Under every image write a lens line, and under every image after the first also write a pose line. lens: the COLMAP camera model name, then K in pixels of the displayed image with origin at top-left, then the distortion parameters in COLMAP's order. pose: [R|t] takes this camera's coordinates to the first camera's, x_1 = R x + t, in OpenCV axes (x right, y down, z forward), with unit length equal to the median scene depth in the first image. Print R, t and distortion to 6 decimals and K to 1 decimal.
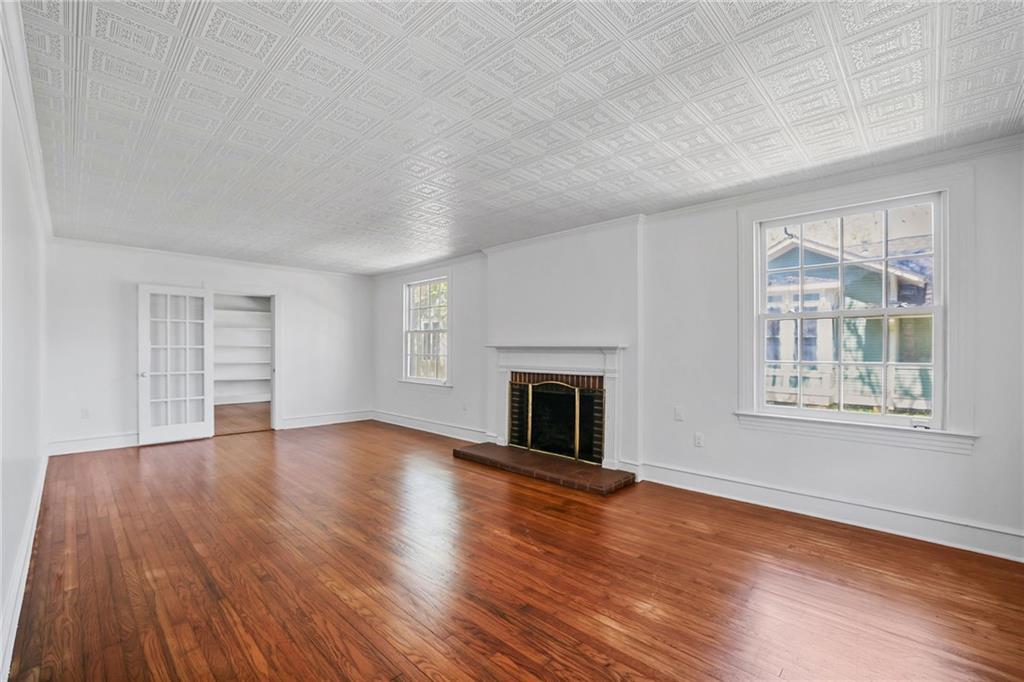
lens RADIAL K [[433.4, 0, 512.0], [0, 433.4, 347.7], [0, 0, 1]] dist [-0.011066, -0.000127]
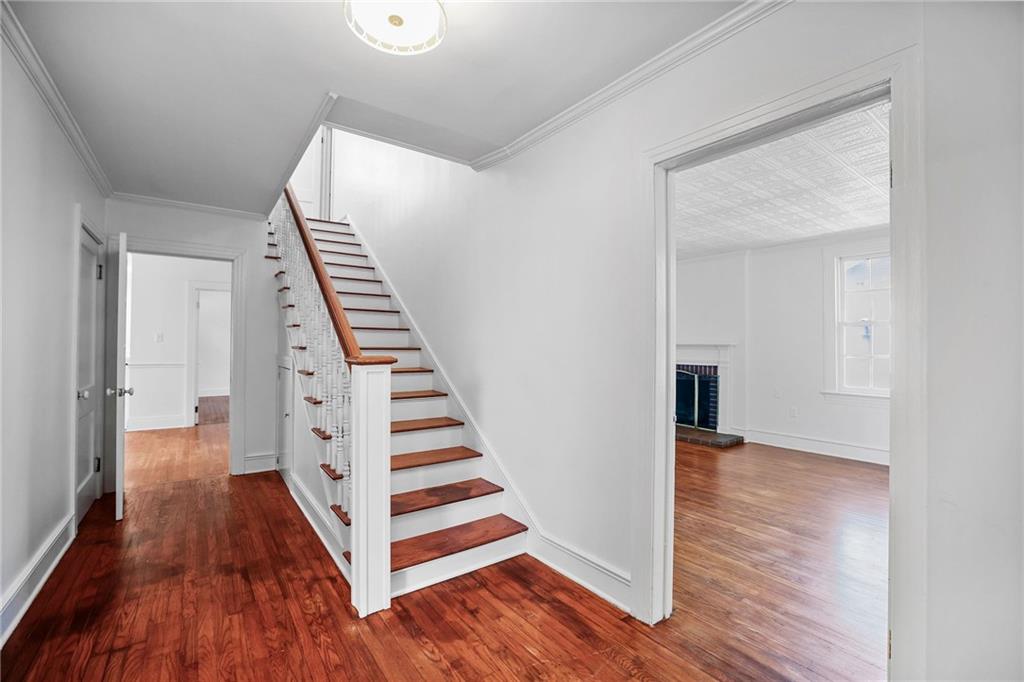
lens RADIAL K [[433.4, 0, 514.3], [0, 433.4, 339.3], [0, 0, 1]] dist [-0.011066, -0.000127]
pose [[0.987985, -0.001920, -0.154539, -0.213026], [-0.000183, 0.999908, -0.013594, -0.000389], [0.154551, 0.013459, 0.987893, -0.452755]]
